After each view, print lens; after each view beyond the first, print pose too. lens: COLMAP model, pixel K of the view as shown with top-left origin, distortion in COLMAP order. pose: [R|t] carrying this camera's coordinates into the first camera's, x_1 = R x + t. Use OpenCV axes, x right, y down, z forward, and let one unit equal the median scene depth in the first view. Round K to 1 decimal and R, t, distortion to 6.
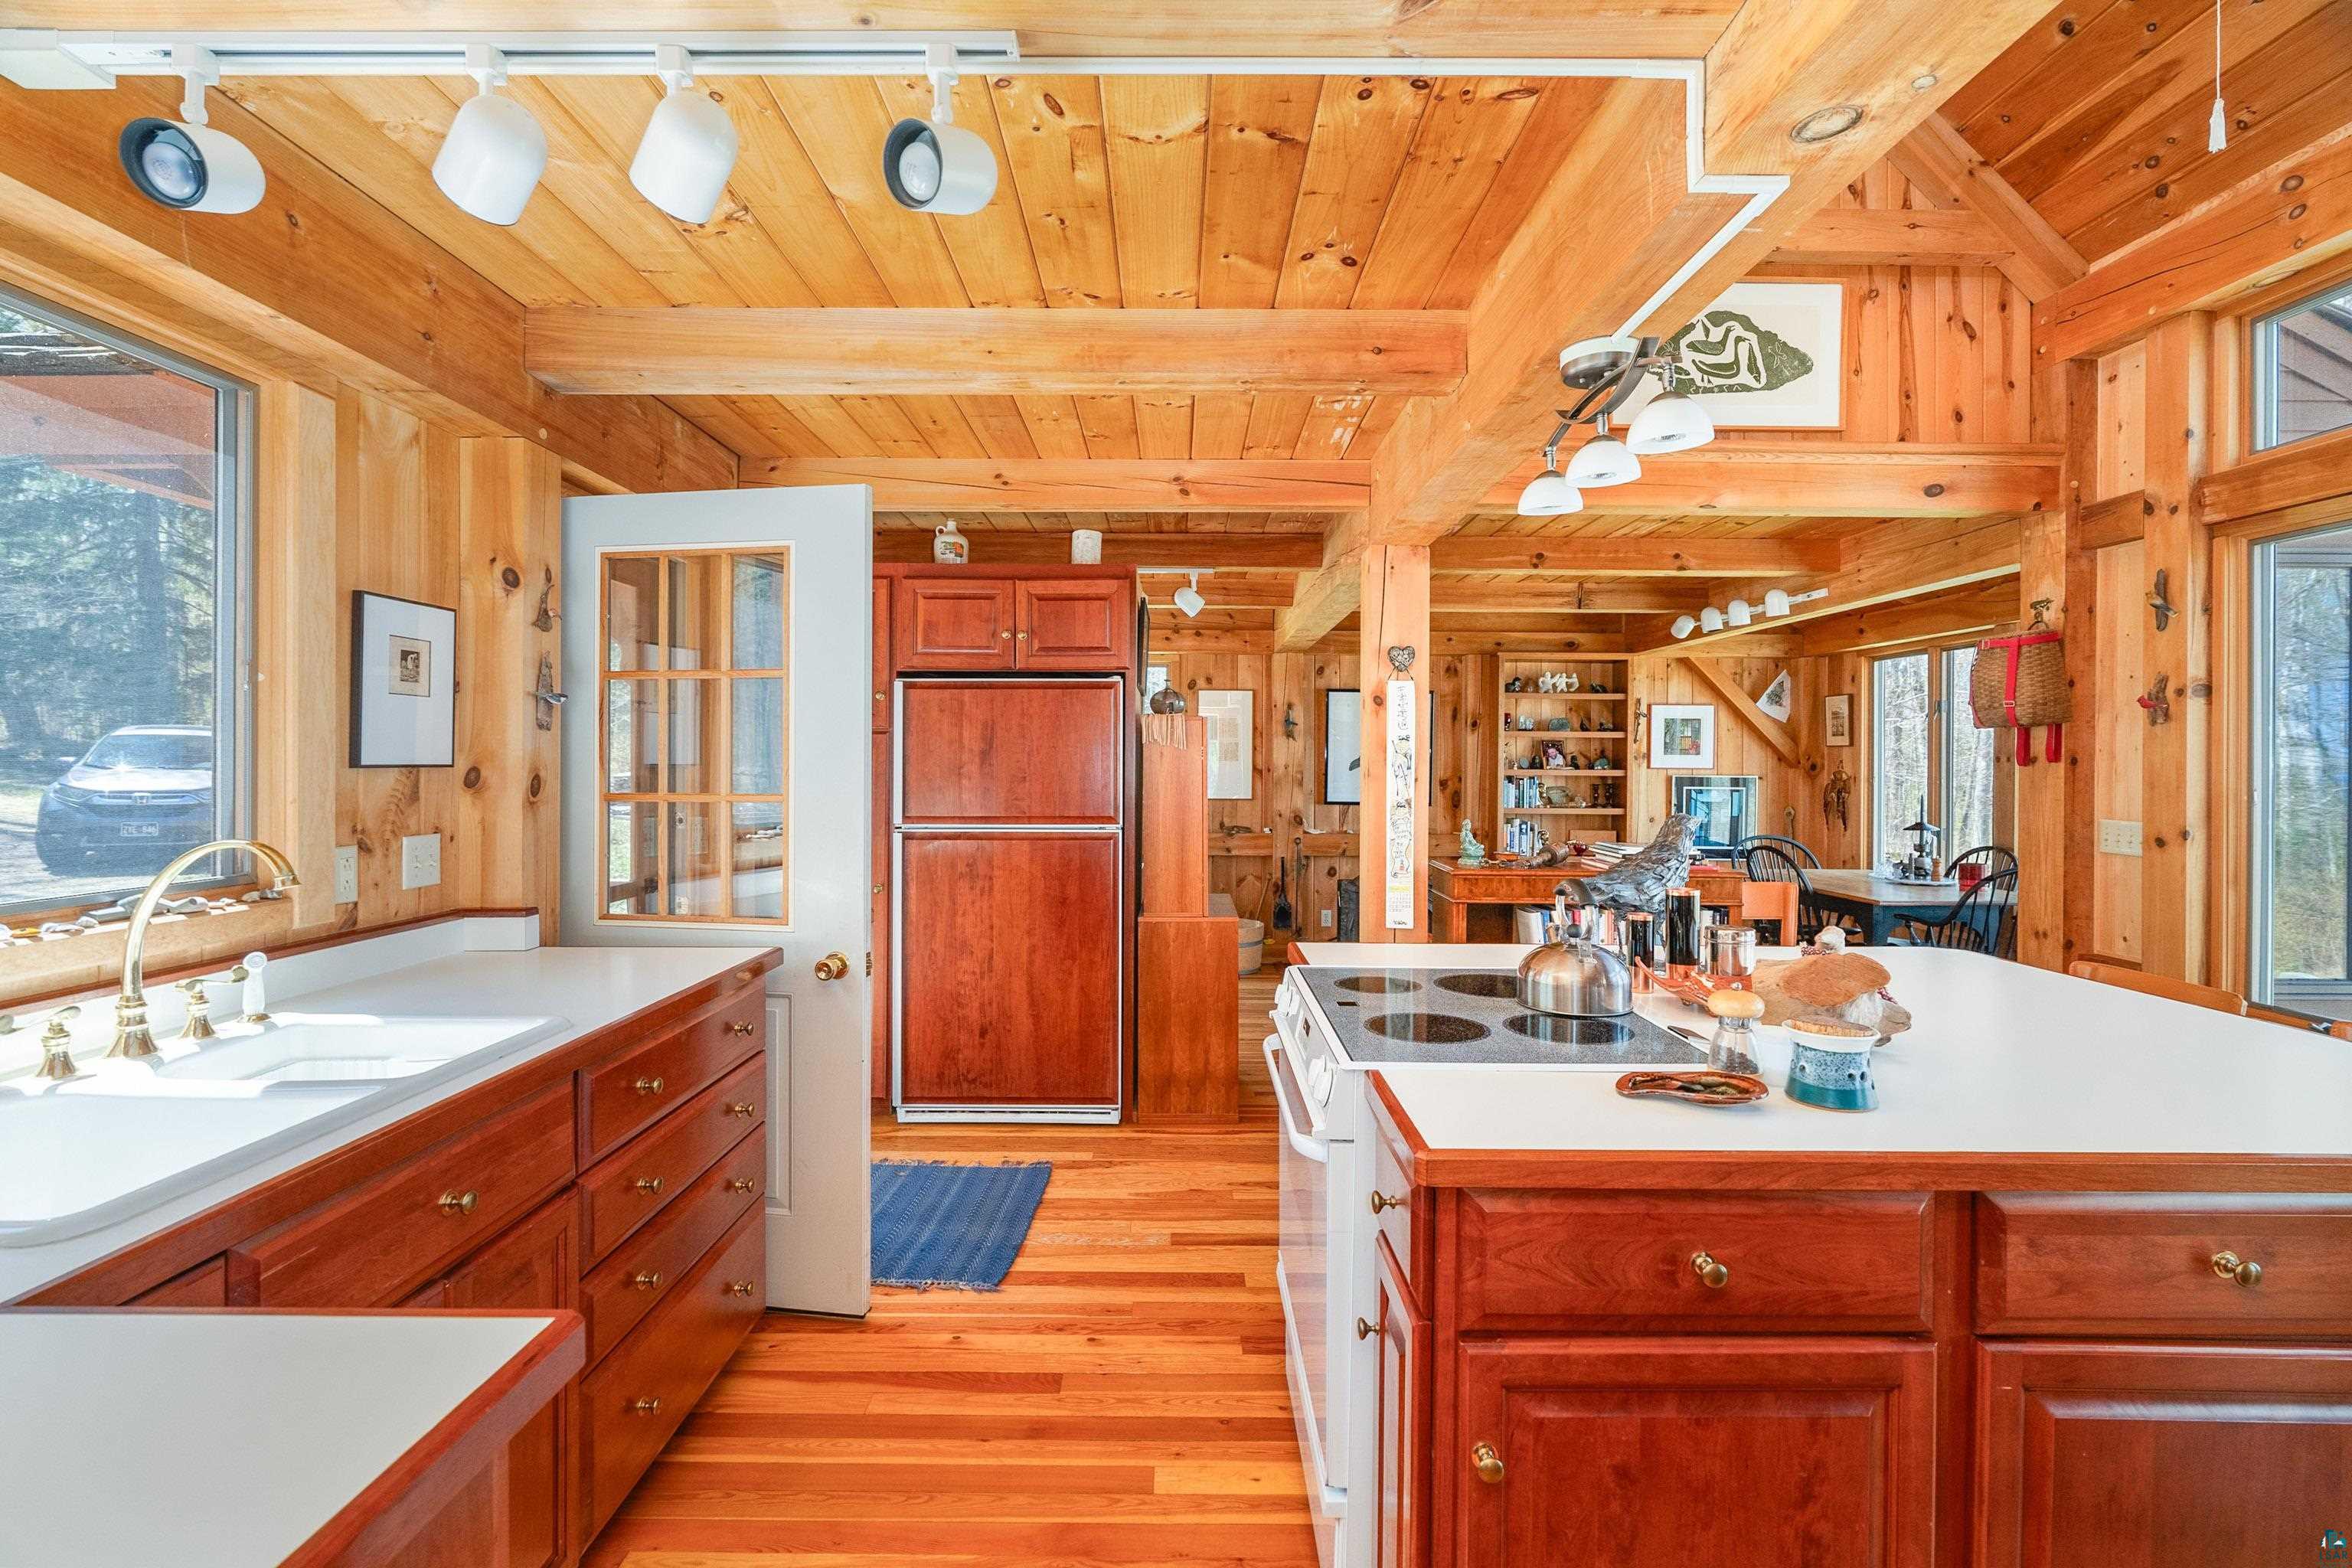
lens RADIAL K [[1075.0, 0, 1177.5], [0, 1075.0, 762.3], [0, 0, 1]] dist [-0.002671, 0.000489]
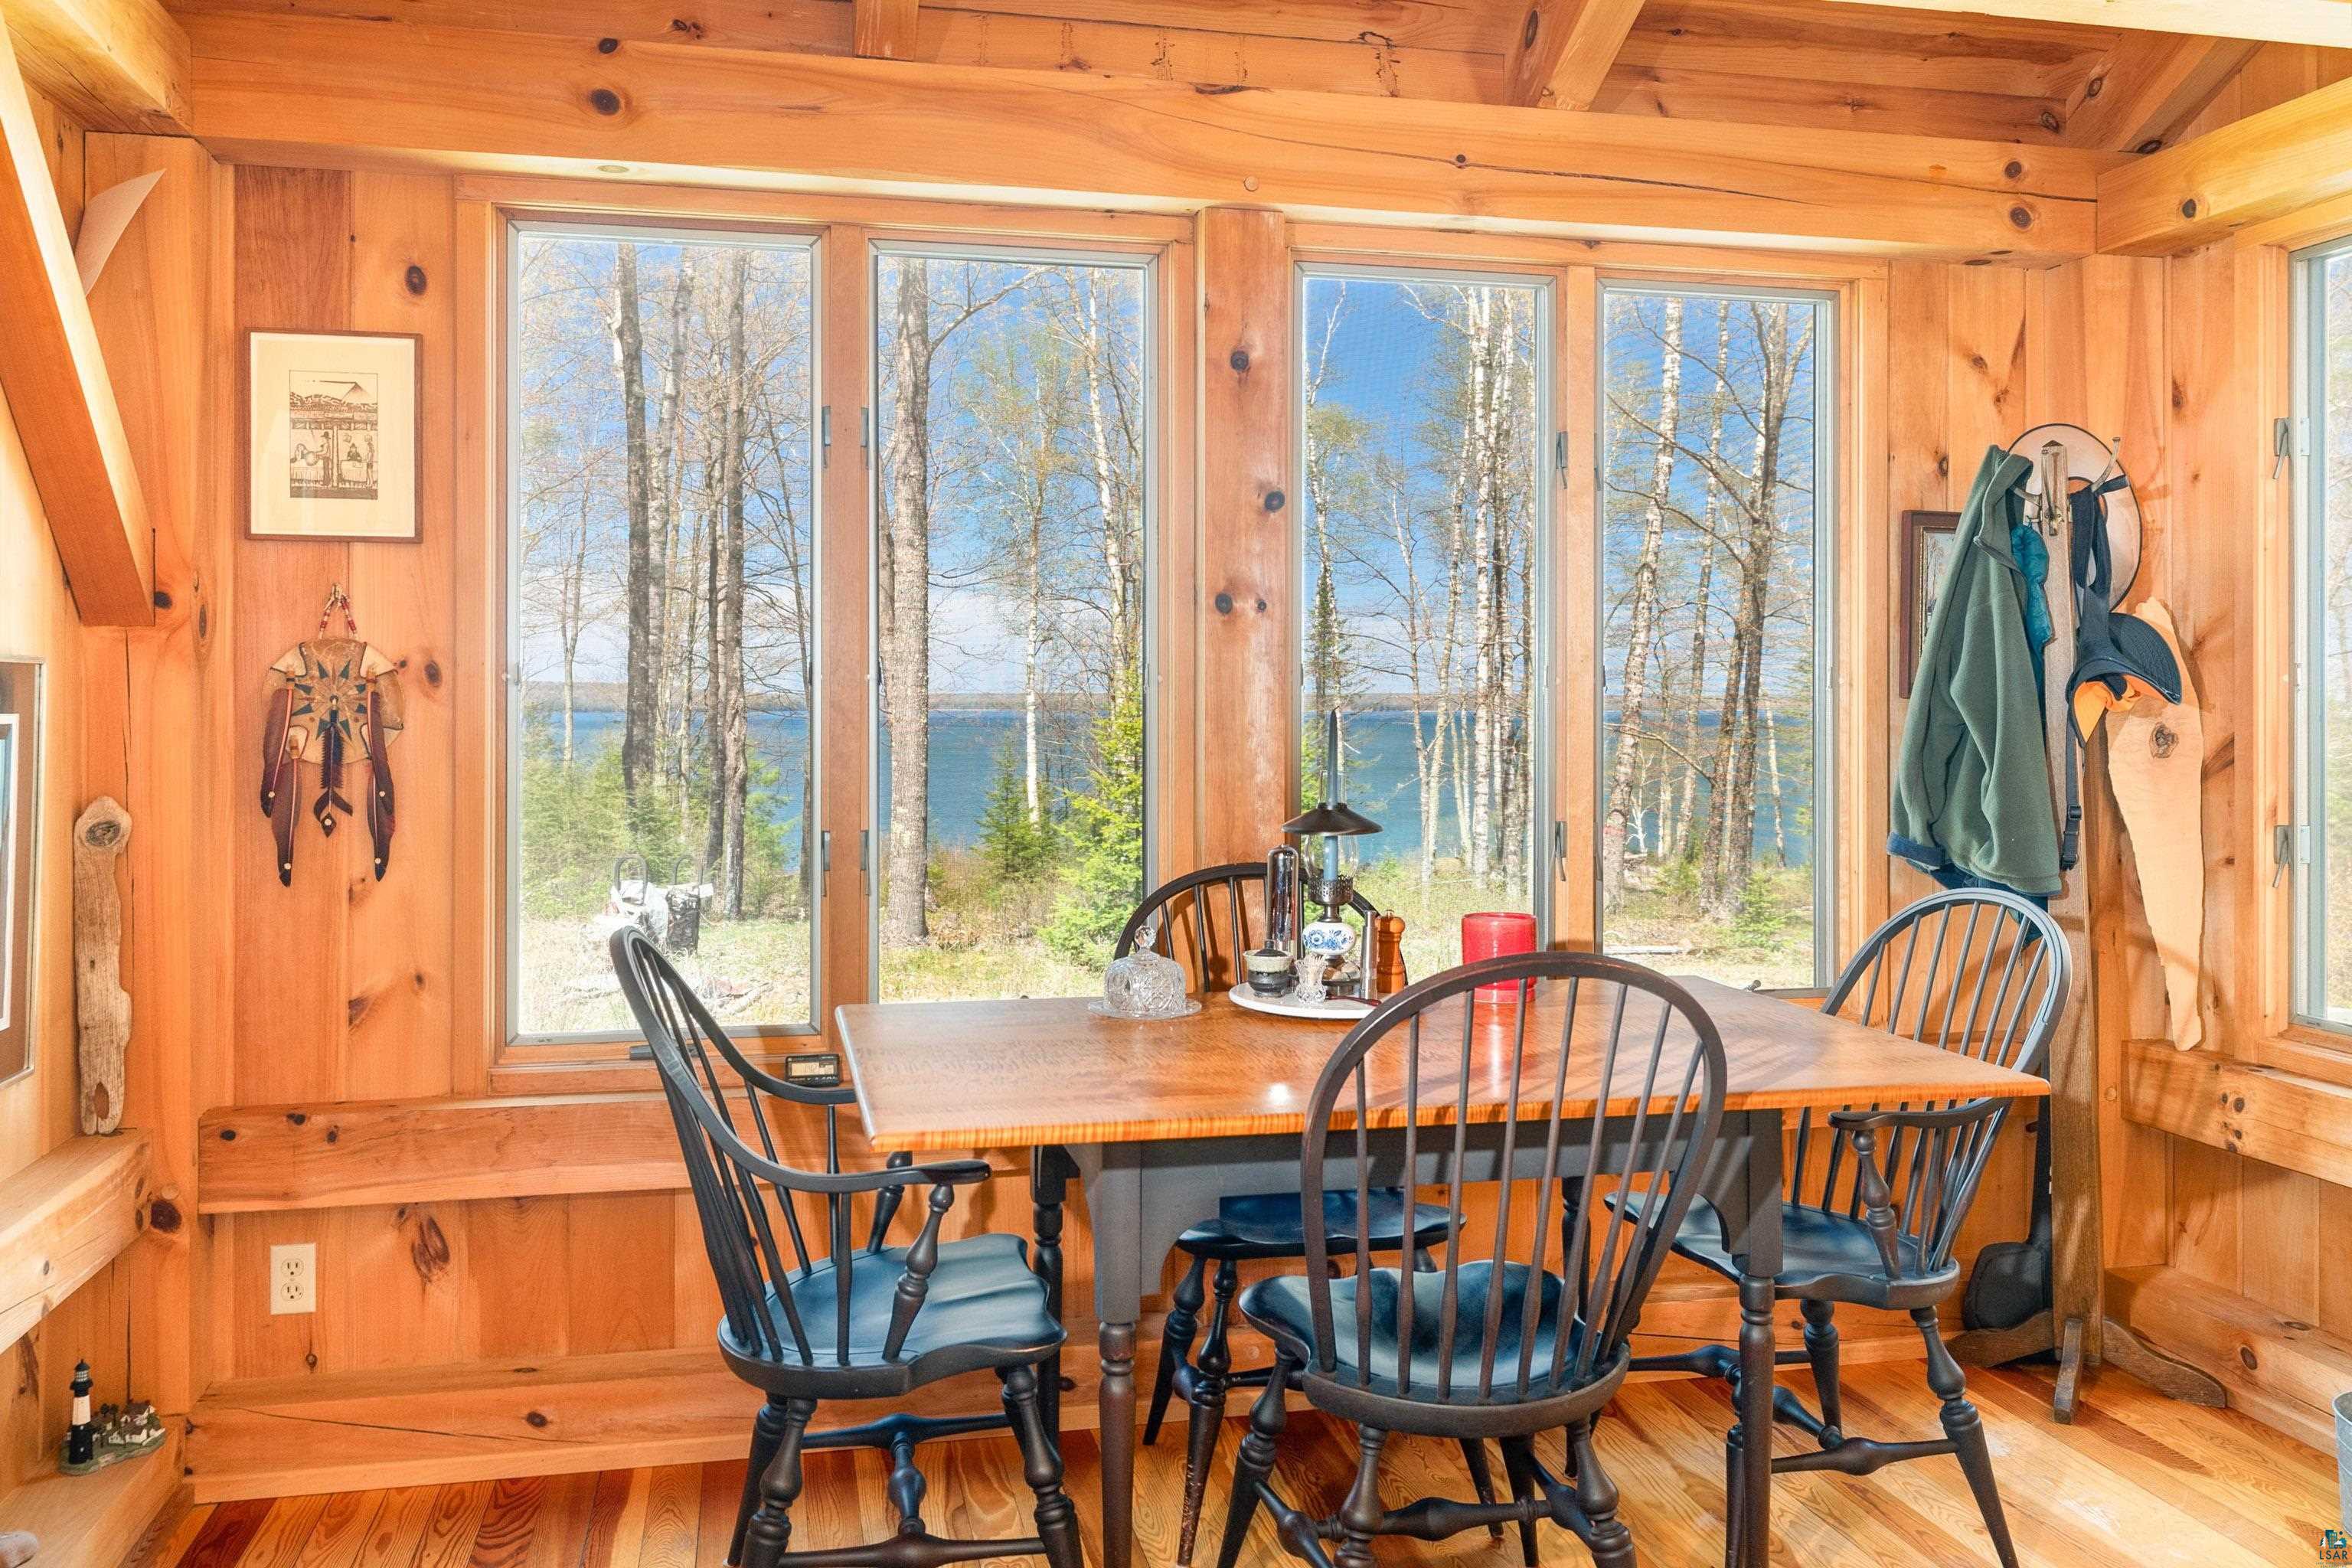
lens RADIAL K [[1869.7, 0, 1176.0], [0, 1869.7, 696.1], [0, 0, 1]] dist [0.007723, 0.003489]
pose [[-0.213933, -0.004411, 0.976838, 0.277524], [-0.003379, 0.999987, 0.003776, 0.034975], [-0.976843, -0.002493, -0.213945, 1.654695]]
